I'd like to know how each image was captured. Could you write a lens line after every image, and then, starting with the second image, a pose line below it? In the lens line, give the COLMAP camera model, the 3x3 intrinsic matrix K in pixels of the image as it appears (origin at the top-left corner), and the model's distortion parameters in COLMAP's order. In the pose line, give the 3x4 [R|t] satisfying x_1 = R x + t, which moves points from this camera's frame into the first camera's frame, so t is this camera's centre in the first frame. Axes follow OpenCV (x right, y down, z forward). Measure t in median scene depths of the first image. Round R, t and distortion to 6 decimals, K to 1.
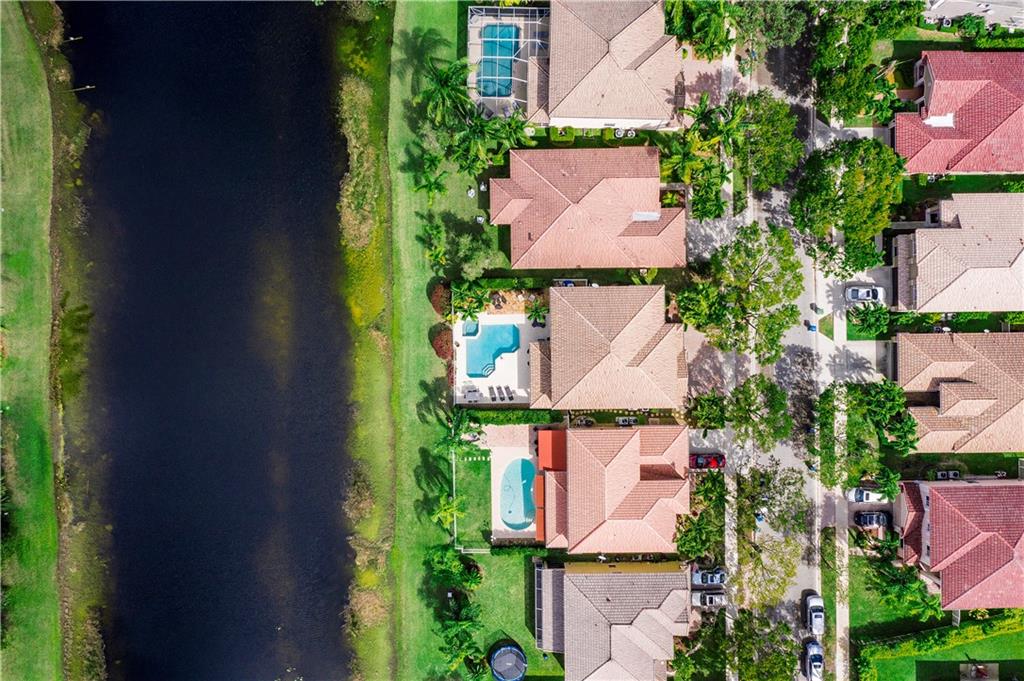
lens RADIAL K [[823.3, 0, 511.6], [0, 823.3, 345.3], [0, 0, 1]] dist [-0.010770, 0.002816]
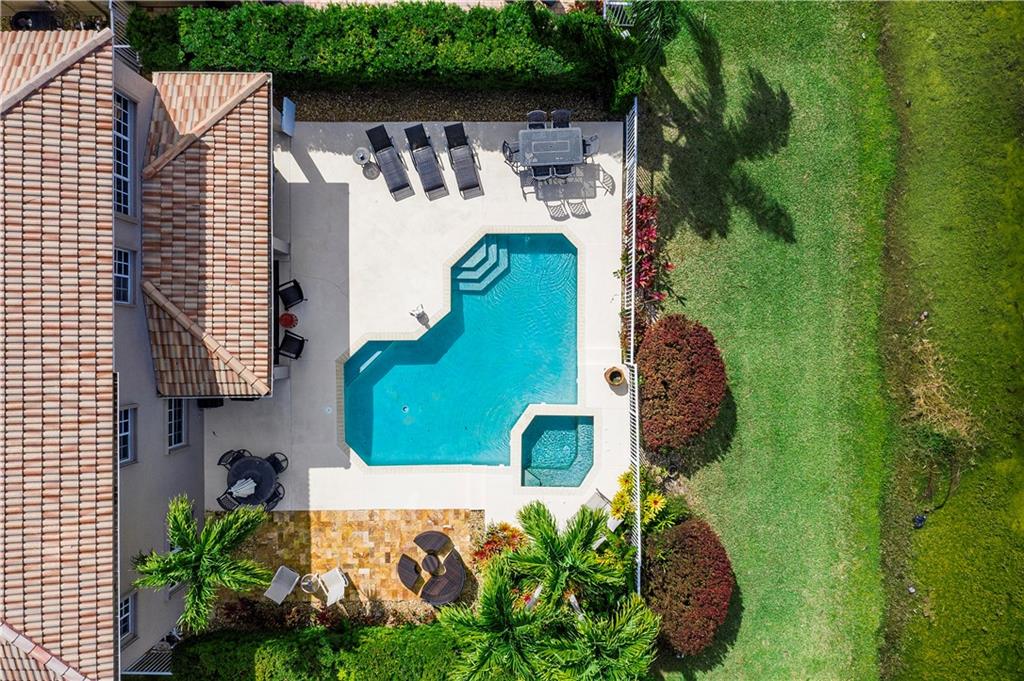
lens RADIAL K [[823.3, 0, 507.9], [0, 823.3, 348.2], [0, 0, 1]] dist [-0.010770, 0.002816]
pose [[-0.999877, -0.008147, 0.013397, -0.039070], [0.007958, -0.999869, -0.014108, 0.010867], [0.013511, -0.013999, 0.999811, 0.771048]]
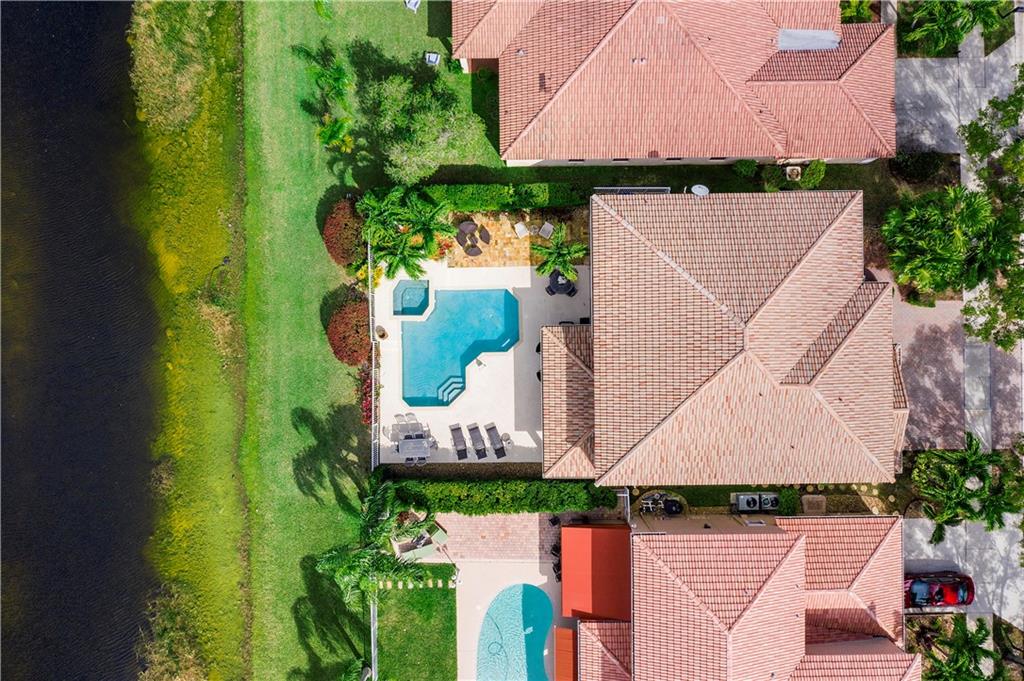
lens RADIAL K [[823.3, 0, 508.9], [0, 823.3, 337.2], [0, 0, 1]] dist [-0.010770, 0.002816]
pose [[0.999999, 0.000350, 0.001003, 0.003636], [-0.000336, 0.999895, -0.014458, 0.007801], [-0.001008, 0.014458, 0.999895, 0.544655]]
